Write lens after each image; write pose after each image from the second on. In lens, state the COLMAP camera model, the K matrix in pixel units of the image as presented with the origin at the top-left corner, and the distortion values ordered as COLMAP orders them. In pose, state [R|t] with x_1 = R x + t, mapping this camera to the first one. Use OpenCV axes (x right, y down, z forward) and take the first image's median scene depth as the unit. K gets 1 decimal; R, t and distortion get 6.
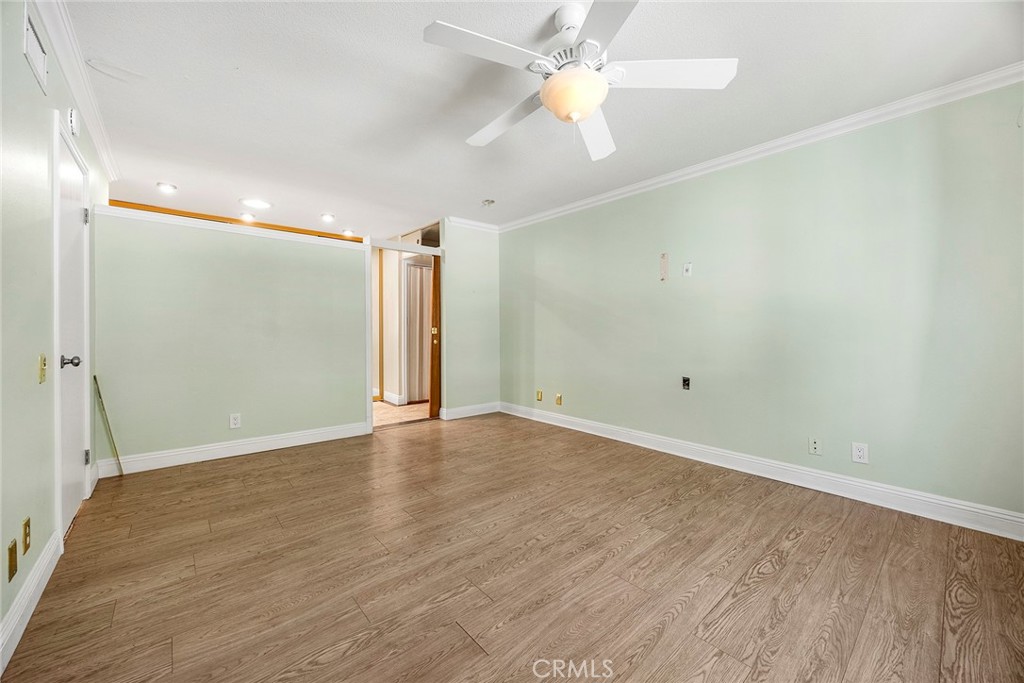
lens RADIAL K [[392.5, 0, 511.1], [0, 392.5, 334.4], [0, 0, 1]] dist [-0.005152, -0.000077]
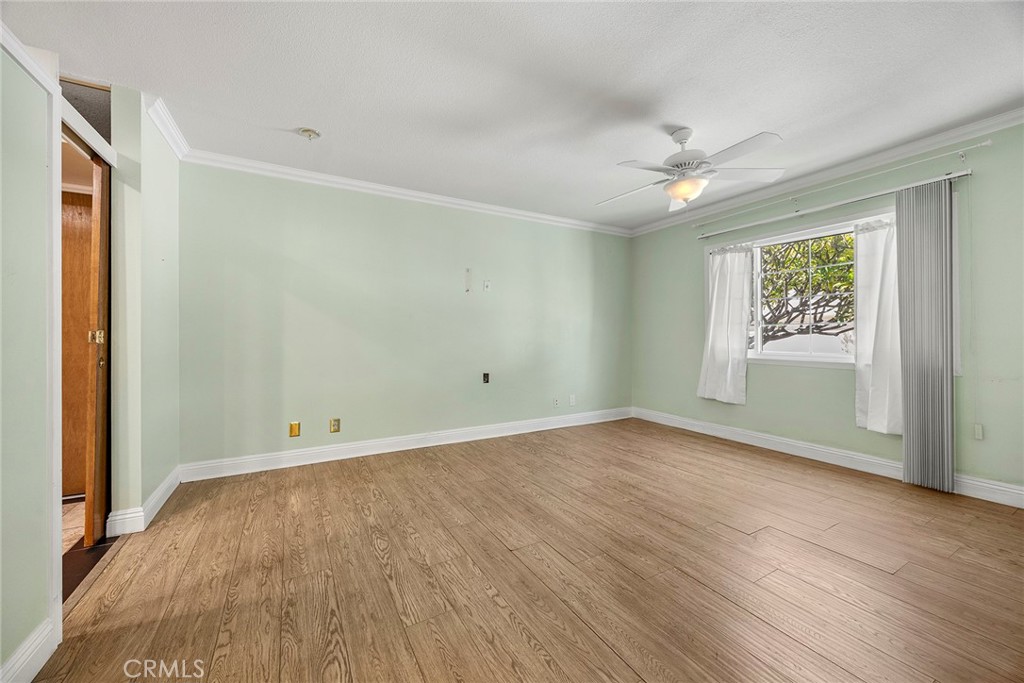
lens RADIAL K [[392.5, 0, 516.9], [0, 392.5, 338.6], [0, 0, 1]] dist [-0.005152, -0.000077]
pose [[0.187656, -0.008634, 0.982197, -1.079290], [0.011664, 0.999910, 0.006561, -0.008588], [-0.982166, 0.010225, 0.187740, 0.978702]]
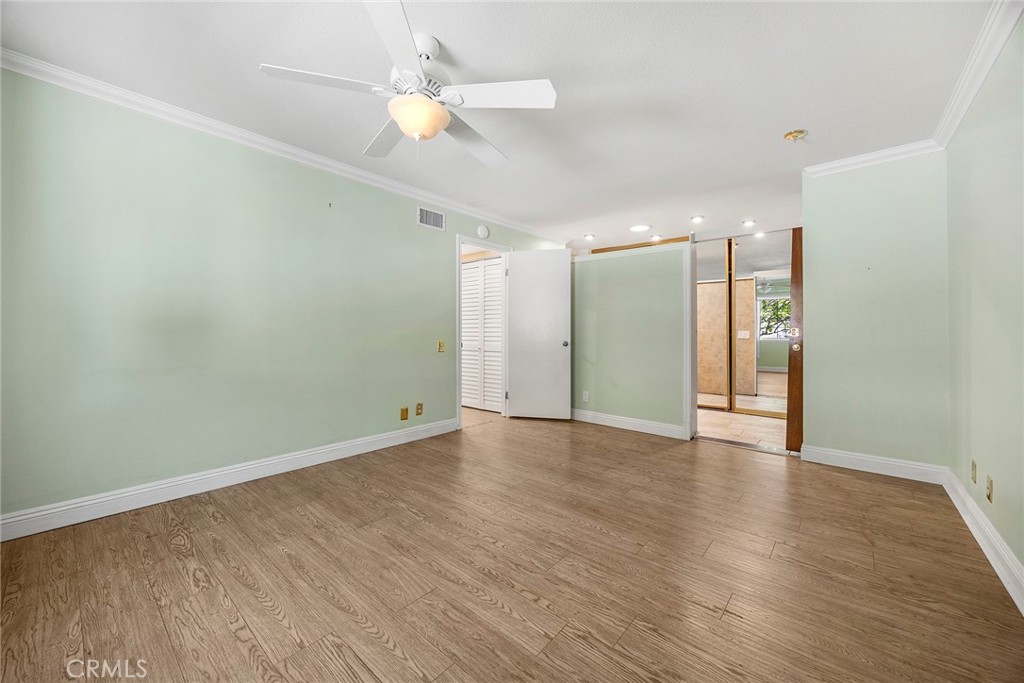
lens RADIAL K [[392.5, 0, 514.5], [0, 392.5, 338.3], [0, 0, 1]] dist [-0.005152, -0.000077]
pose [[0.145240, 0.018153, -0.989230, 0.912012], [-0.014739, 0.999760, 0.016182, -0.005142], [0.989287, 0.012230, 0.145472, 0.788942]]
